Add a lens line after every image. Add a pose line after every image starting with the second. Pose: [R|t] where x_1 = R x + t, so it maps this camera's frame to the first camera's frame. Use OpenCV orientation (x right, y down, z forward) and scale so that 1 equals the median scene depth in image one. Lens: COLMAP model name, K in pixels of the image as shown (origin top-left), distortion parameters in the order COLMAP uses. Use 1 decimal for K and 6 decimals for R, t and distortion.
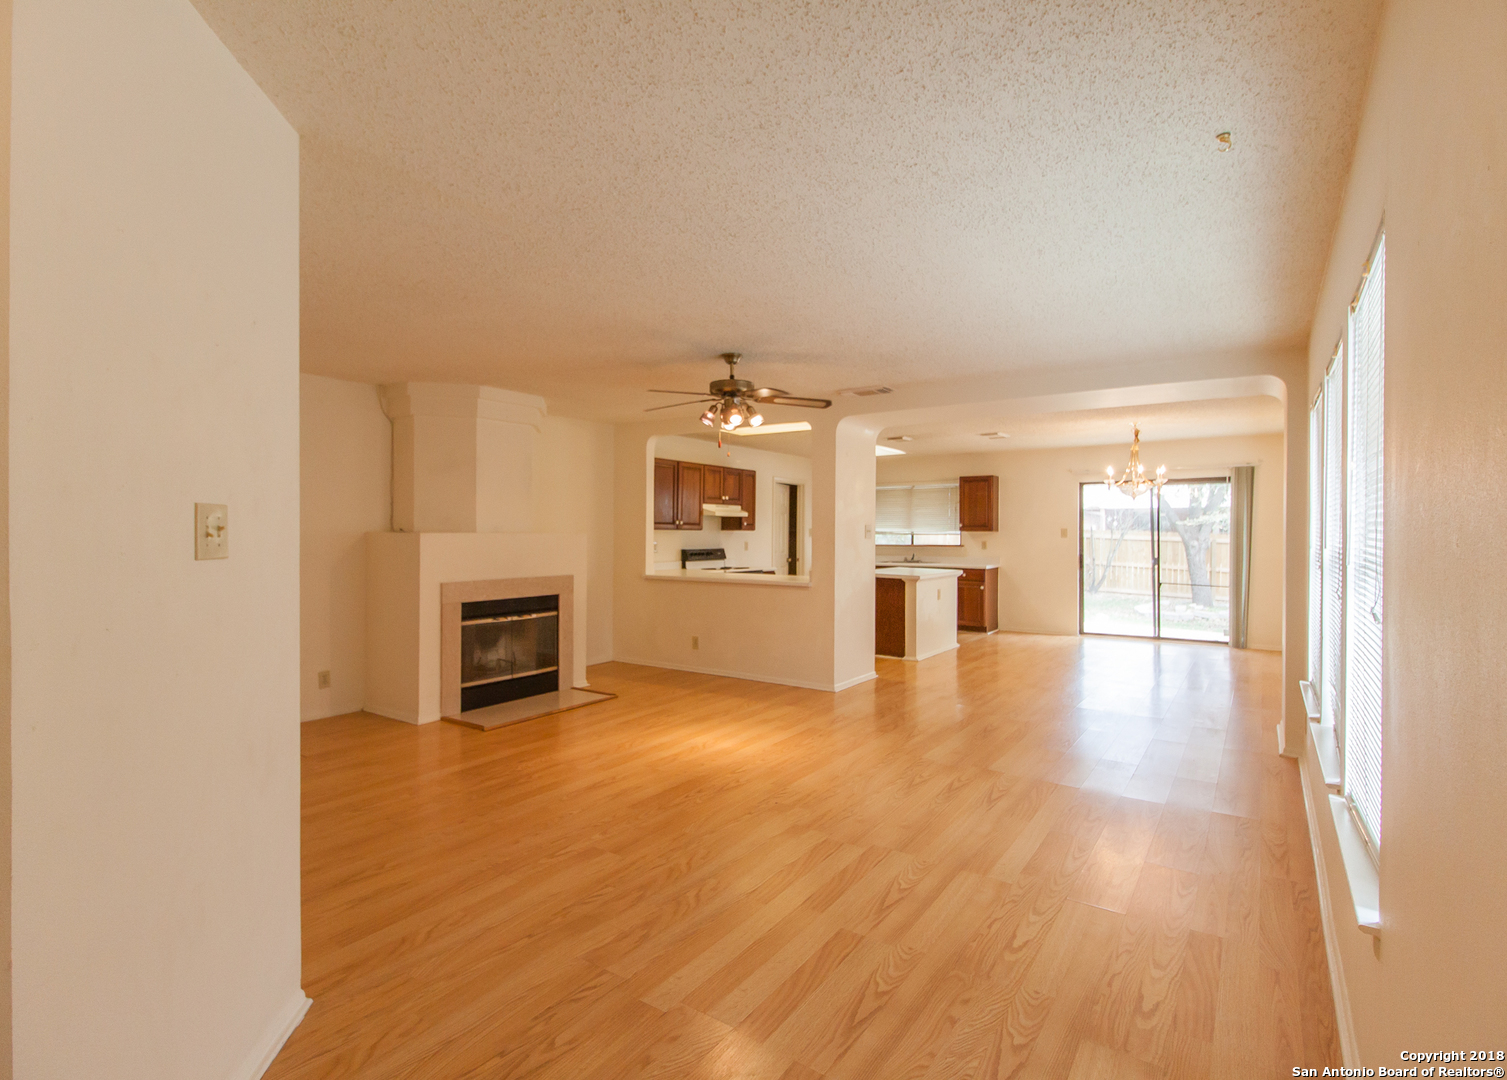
lens RADIAL K [[740.8, 0, 744.8], [0, 740.8, 537.1], [0, 0, 1]] dist [0.017746, -0.013241]
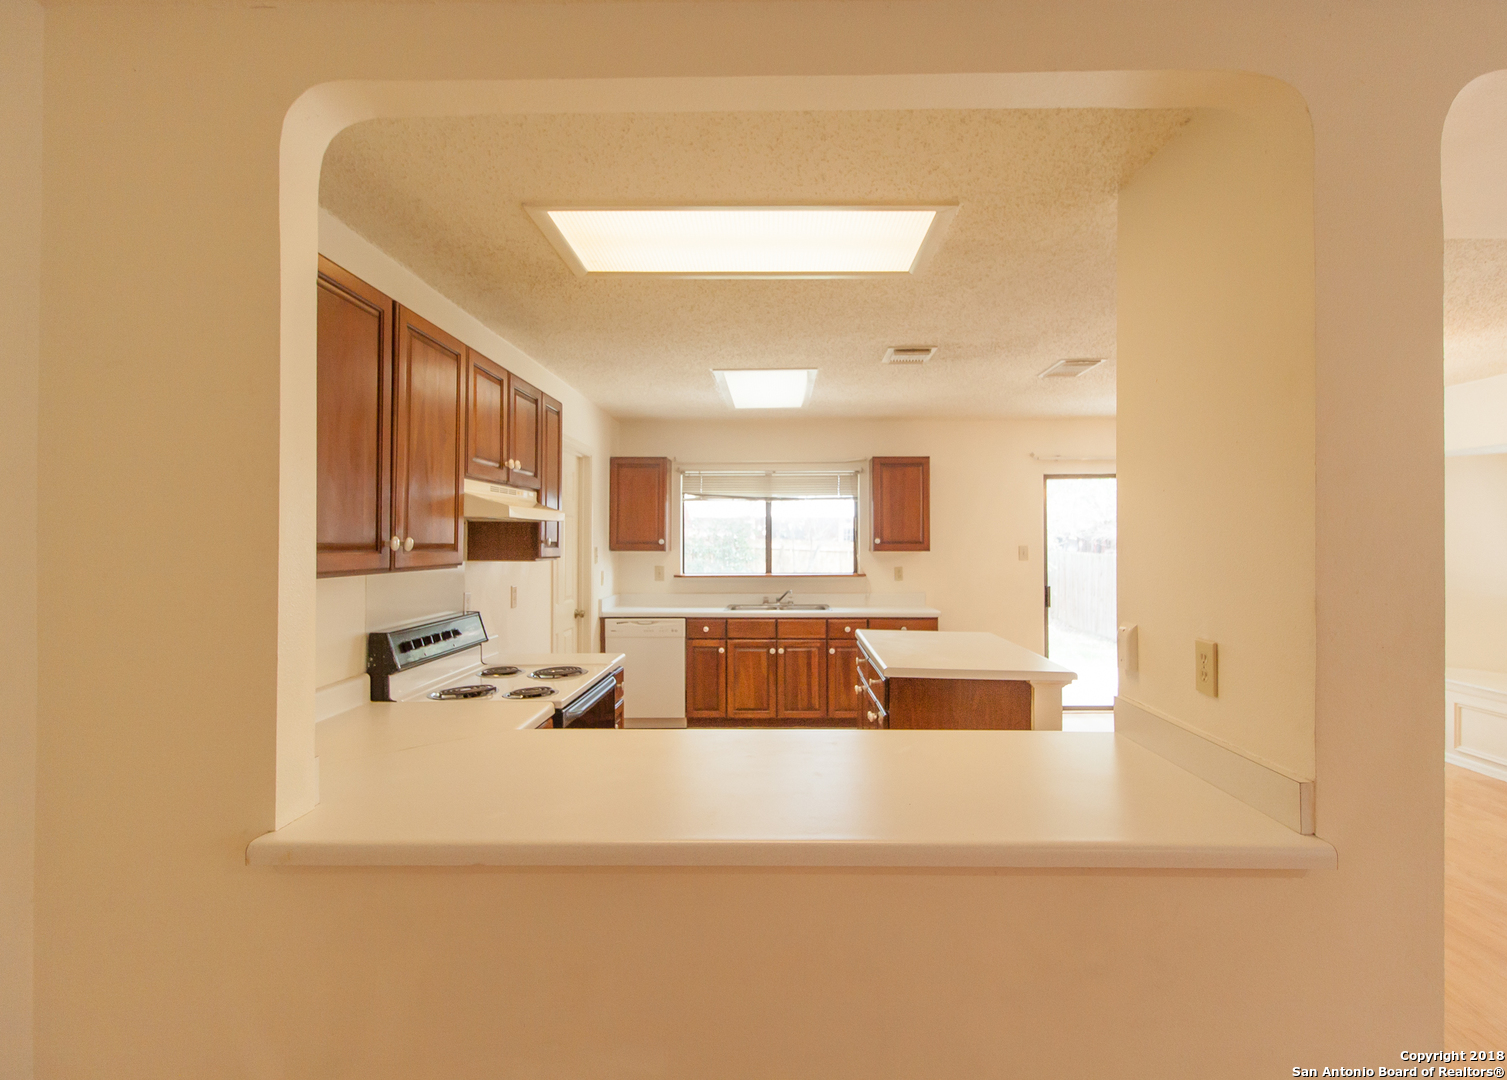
lens RADIAL K [[740.1, 0, 775.7], [0, 740.1, 534.1], [0, 0, 1]] dist [0.017823, -0.012306]
pose [[0.828549, 0.001337, 0.559915, -0.129715], [0.006205, 0.999914, -0.011569, -0.019927], [-0.559882, 0.013059, 0.828470, 0.751957]]
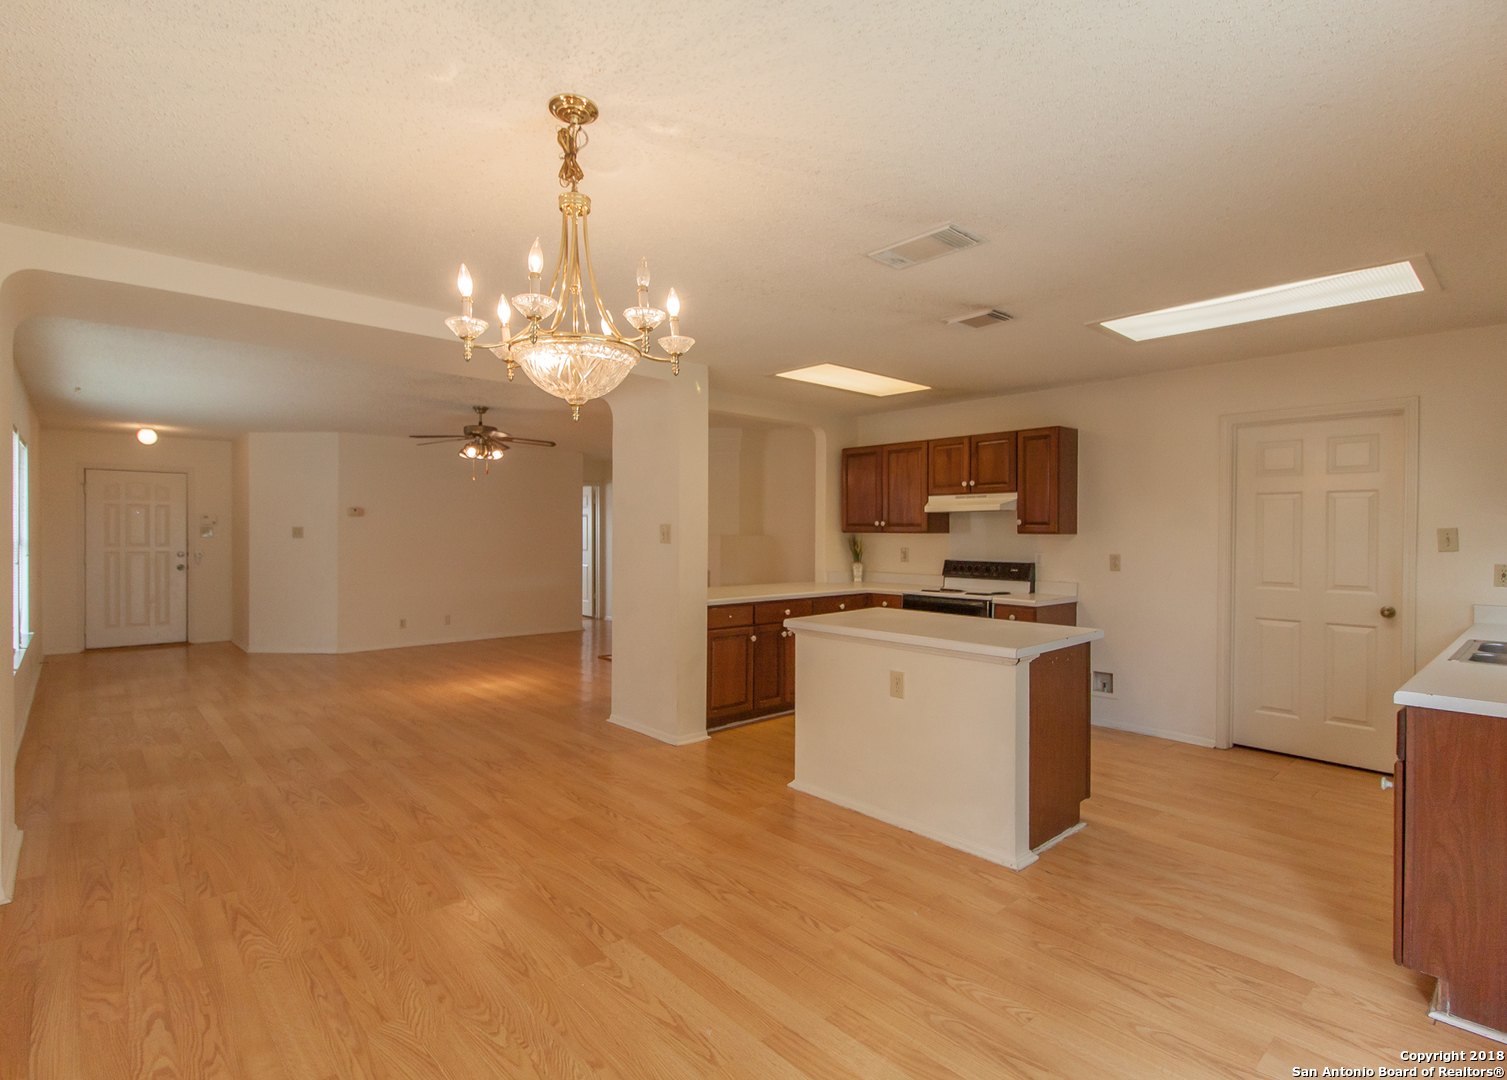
lens RADIAL K [[740.8, 0, 744.8], [0, 740.8, 537.1], [0, 0, 1]] dist [0.017746, -0.013241]
pose [[-0.232404, 0.001009, -0.972619, 0.740260], [-0.012572, 0.999913, 0.004042, -0.006860], [0.972538, 0.013168, -0.232371, 1.089318]]
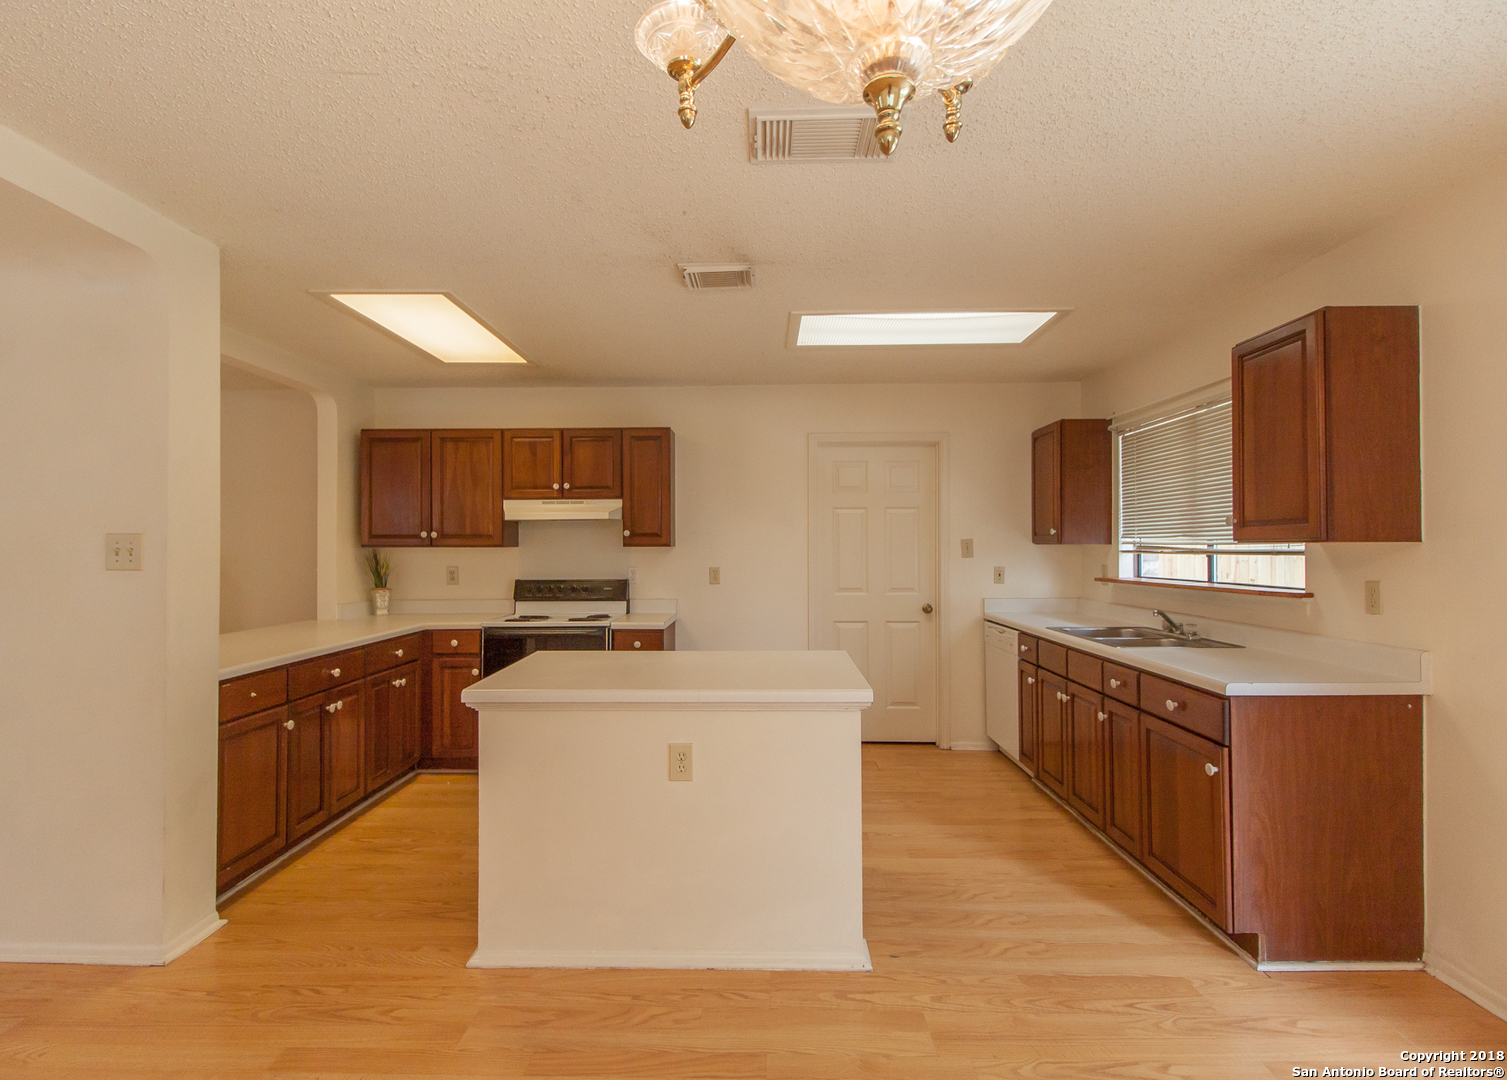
lens RADIAL K [[740.8, 0, 744.8], [0, 740.8, 537.1], [0, 0, 1]] dist [0.017746, -0.013241]
pose [[0.550178, -0.017358, -0.834867, 0.560469], [0.000777, 0.999794, -0.020275, -0.005788], [0.835047, 0.010506, 0.550078, 0.924804]]
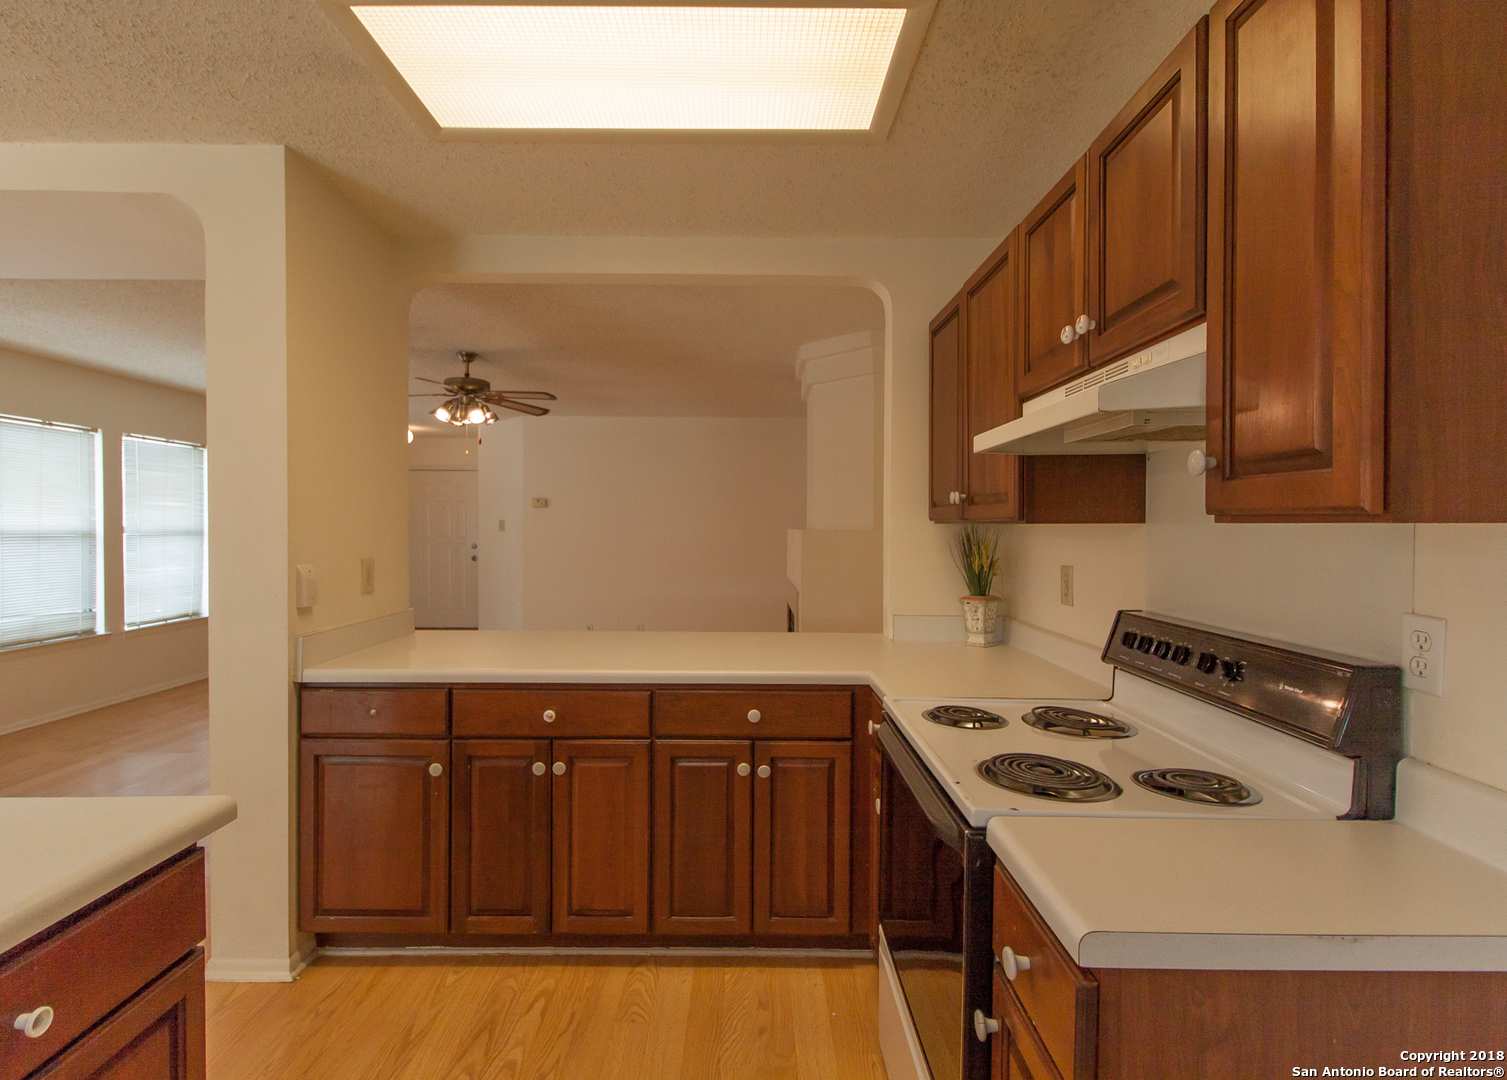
lens RADIAL K [[740.8, 0, 744.8], [0, 740.8, 537.1], [0, 0, 1]] dist [0.017746, -0.013241]
pose [[-0.825184, 0.001005, -0.564863, 0.148698], [-0.011797, 0.999750, 0.019013, -0.008910], [0.564740, 0.022353, -0.824966, 1.244922]]
